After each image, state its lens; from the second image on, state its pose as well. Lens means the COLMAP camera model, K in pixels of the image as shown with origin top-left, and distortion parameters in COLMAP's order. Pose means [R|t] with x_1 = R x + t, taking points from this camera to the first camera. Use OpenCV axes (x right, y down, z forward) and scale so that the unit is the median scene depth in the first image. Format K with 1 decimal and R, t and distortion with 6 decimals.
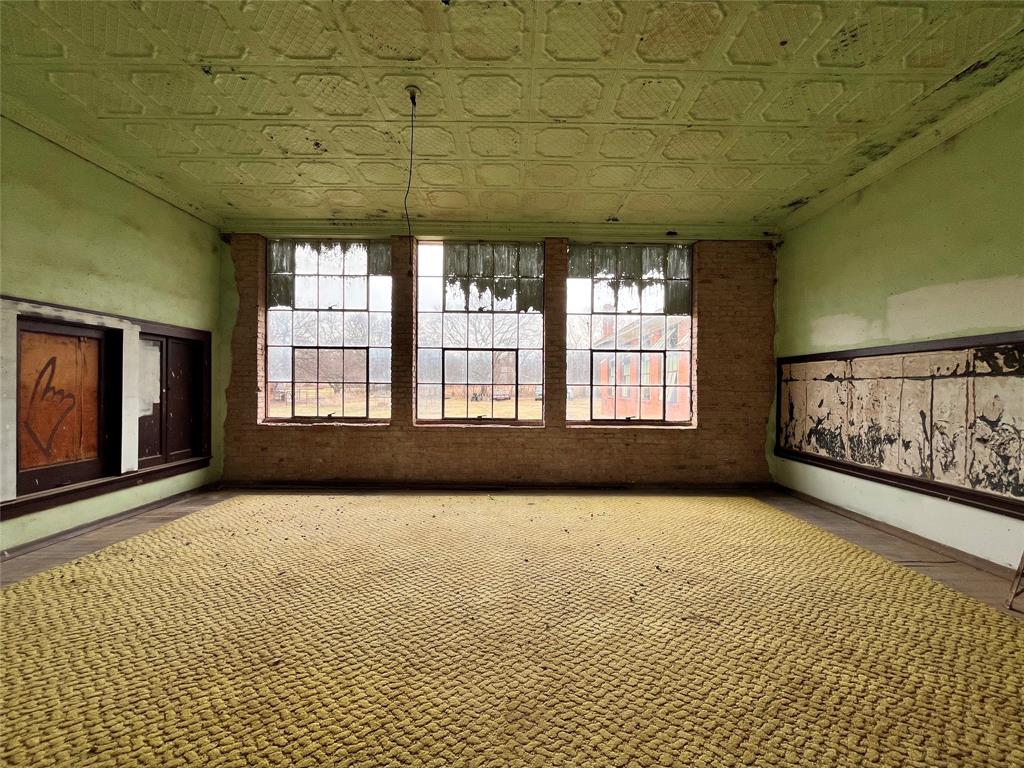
lens RADIAL K [[374.8, 0, 490.0], [0, 374.8, 384.2], [0, 0, 1]] dist [-0.001463, -0.000036]
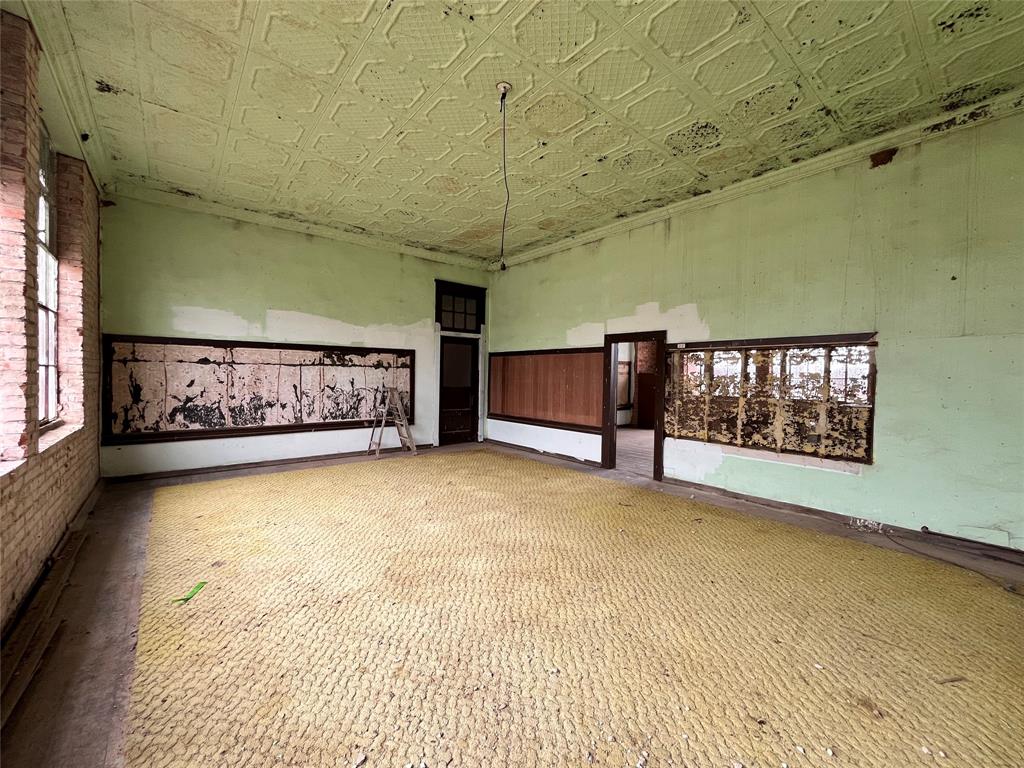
lens RADIAL K [[418.1, 0, 510.1], [0, 418.1, 383.8], [0, 0, 1]] dist [-0.002253, 0.000148]
pose [[-0.620842, -0.028934, 0.783402, -0.764187], [-0.022537, 0.999564, 0.019057, 0.008000], [-0.783612, -0.005825, -0.621224, 1.147678]]
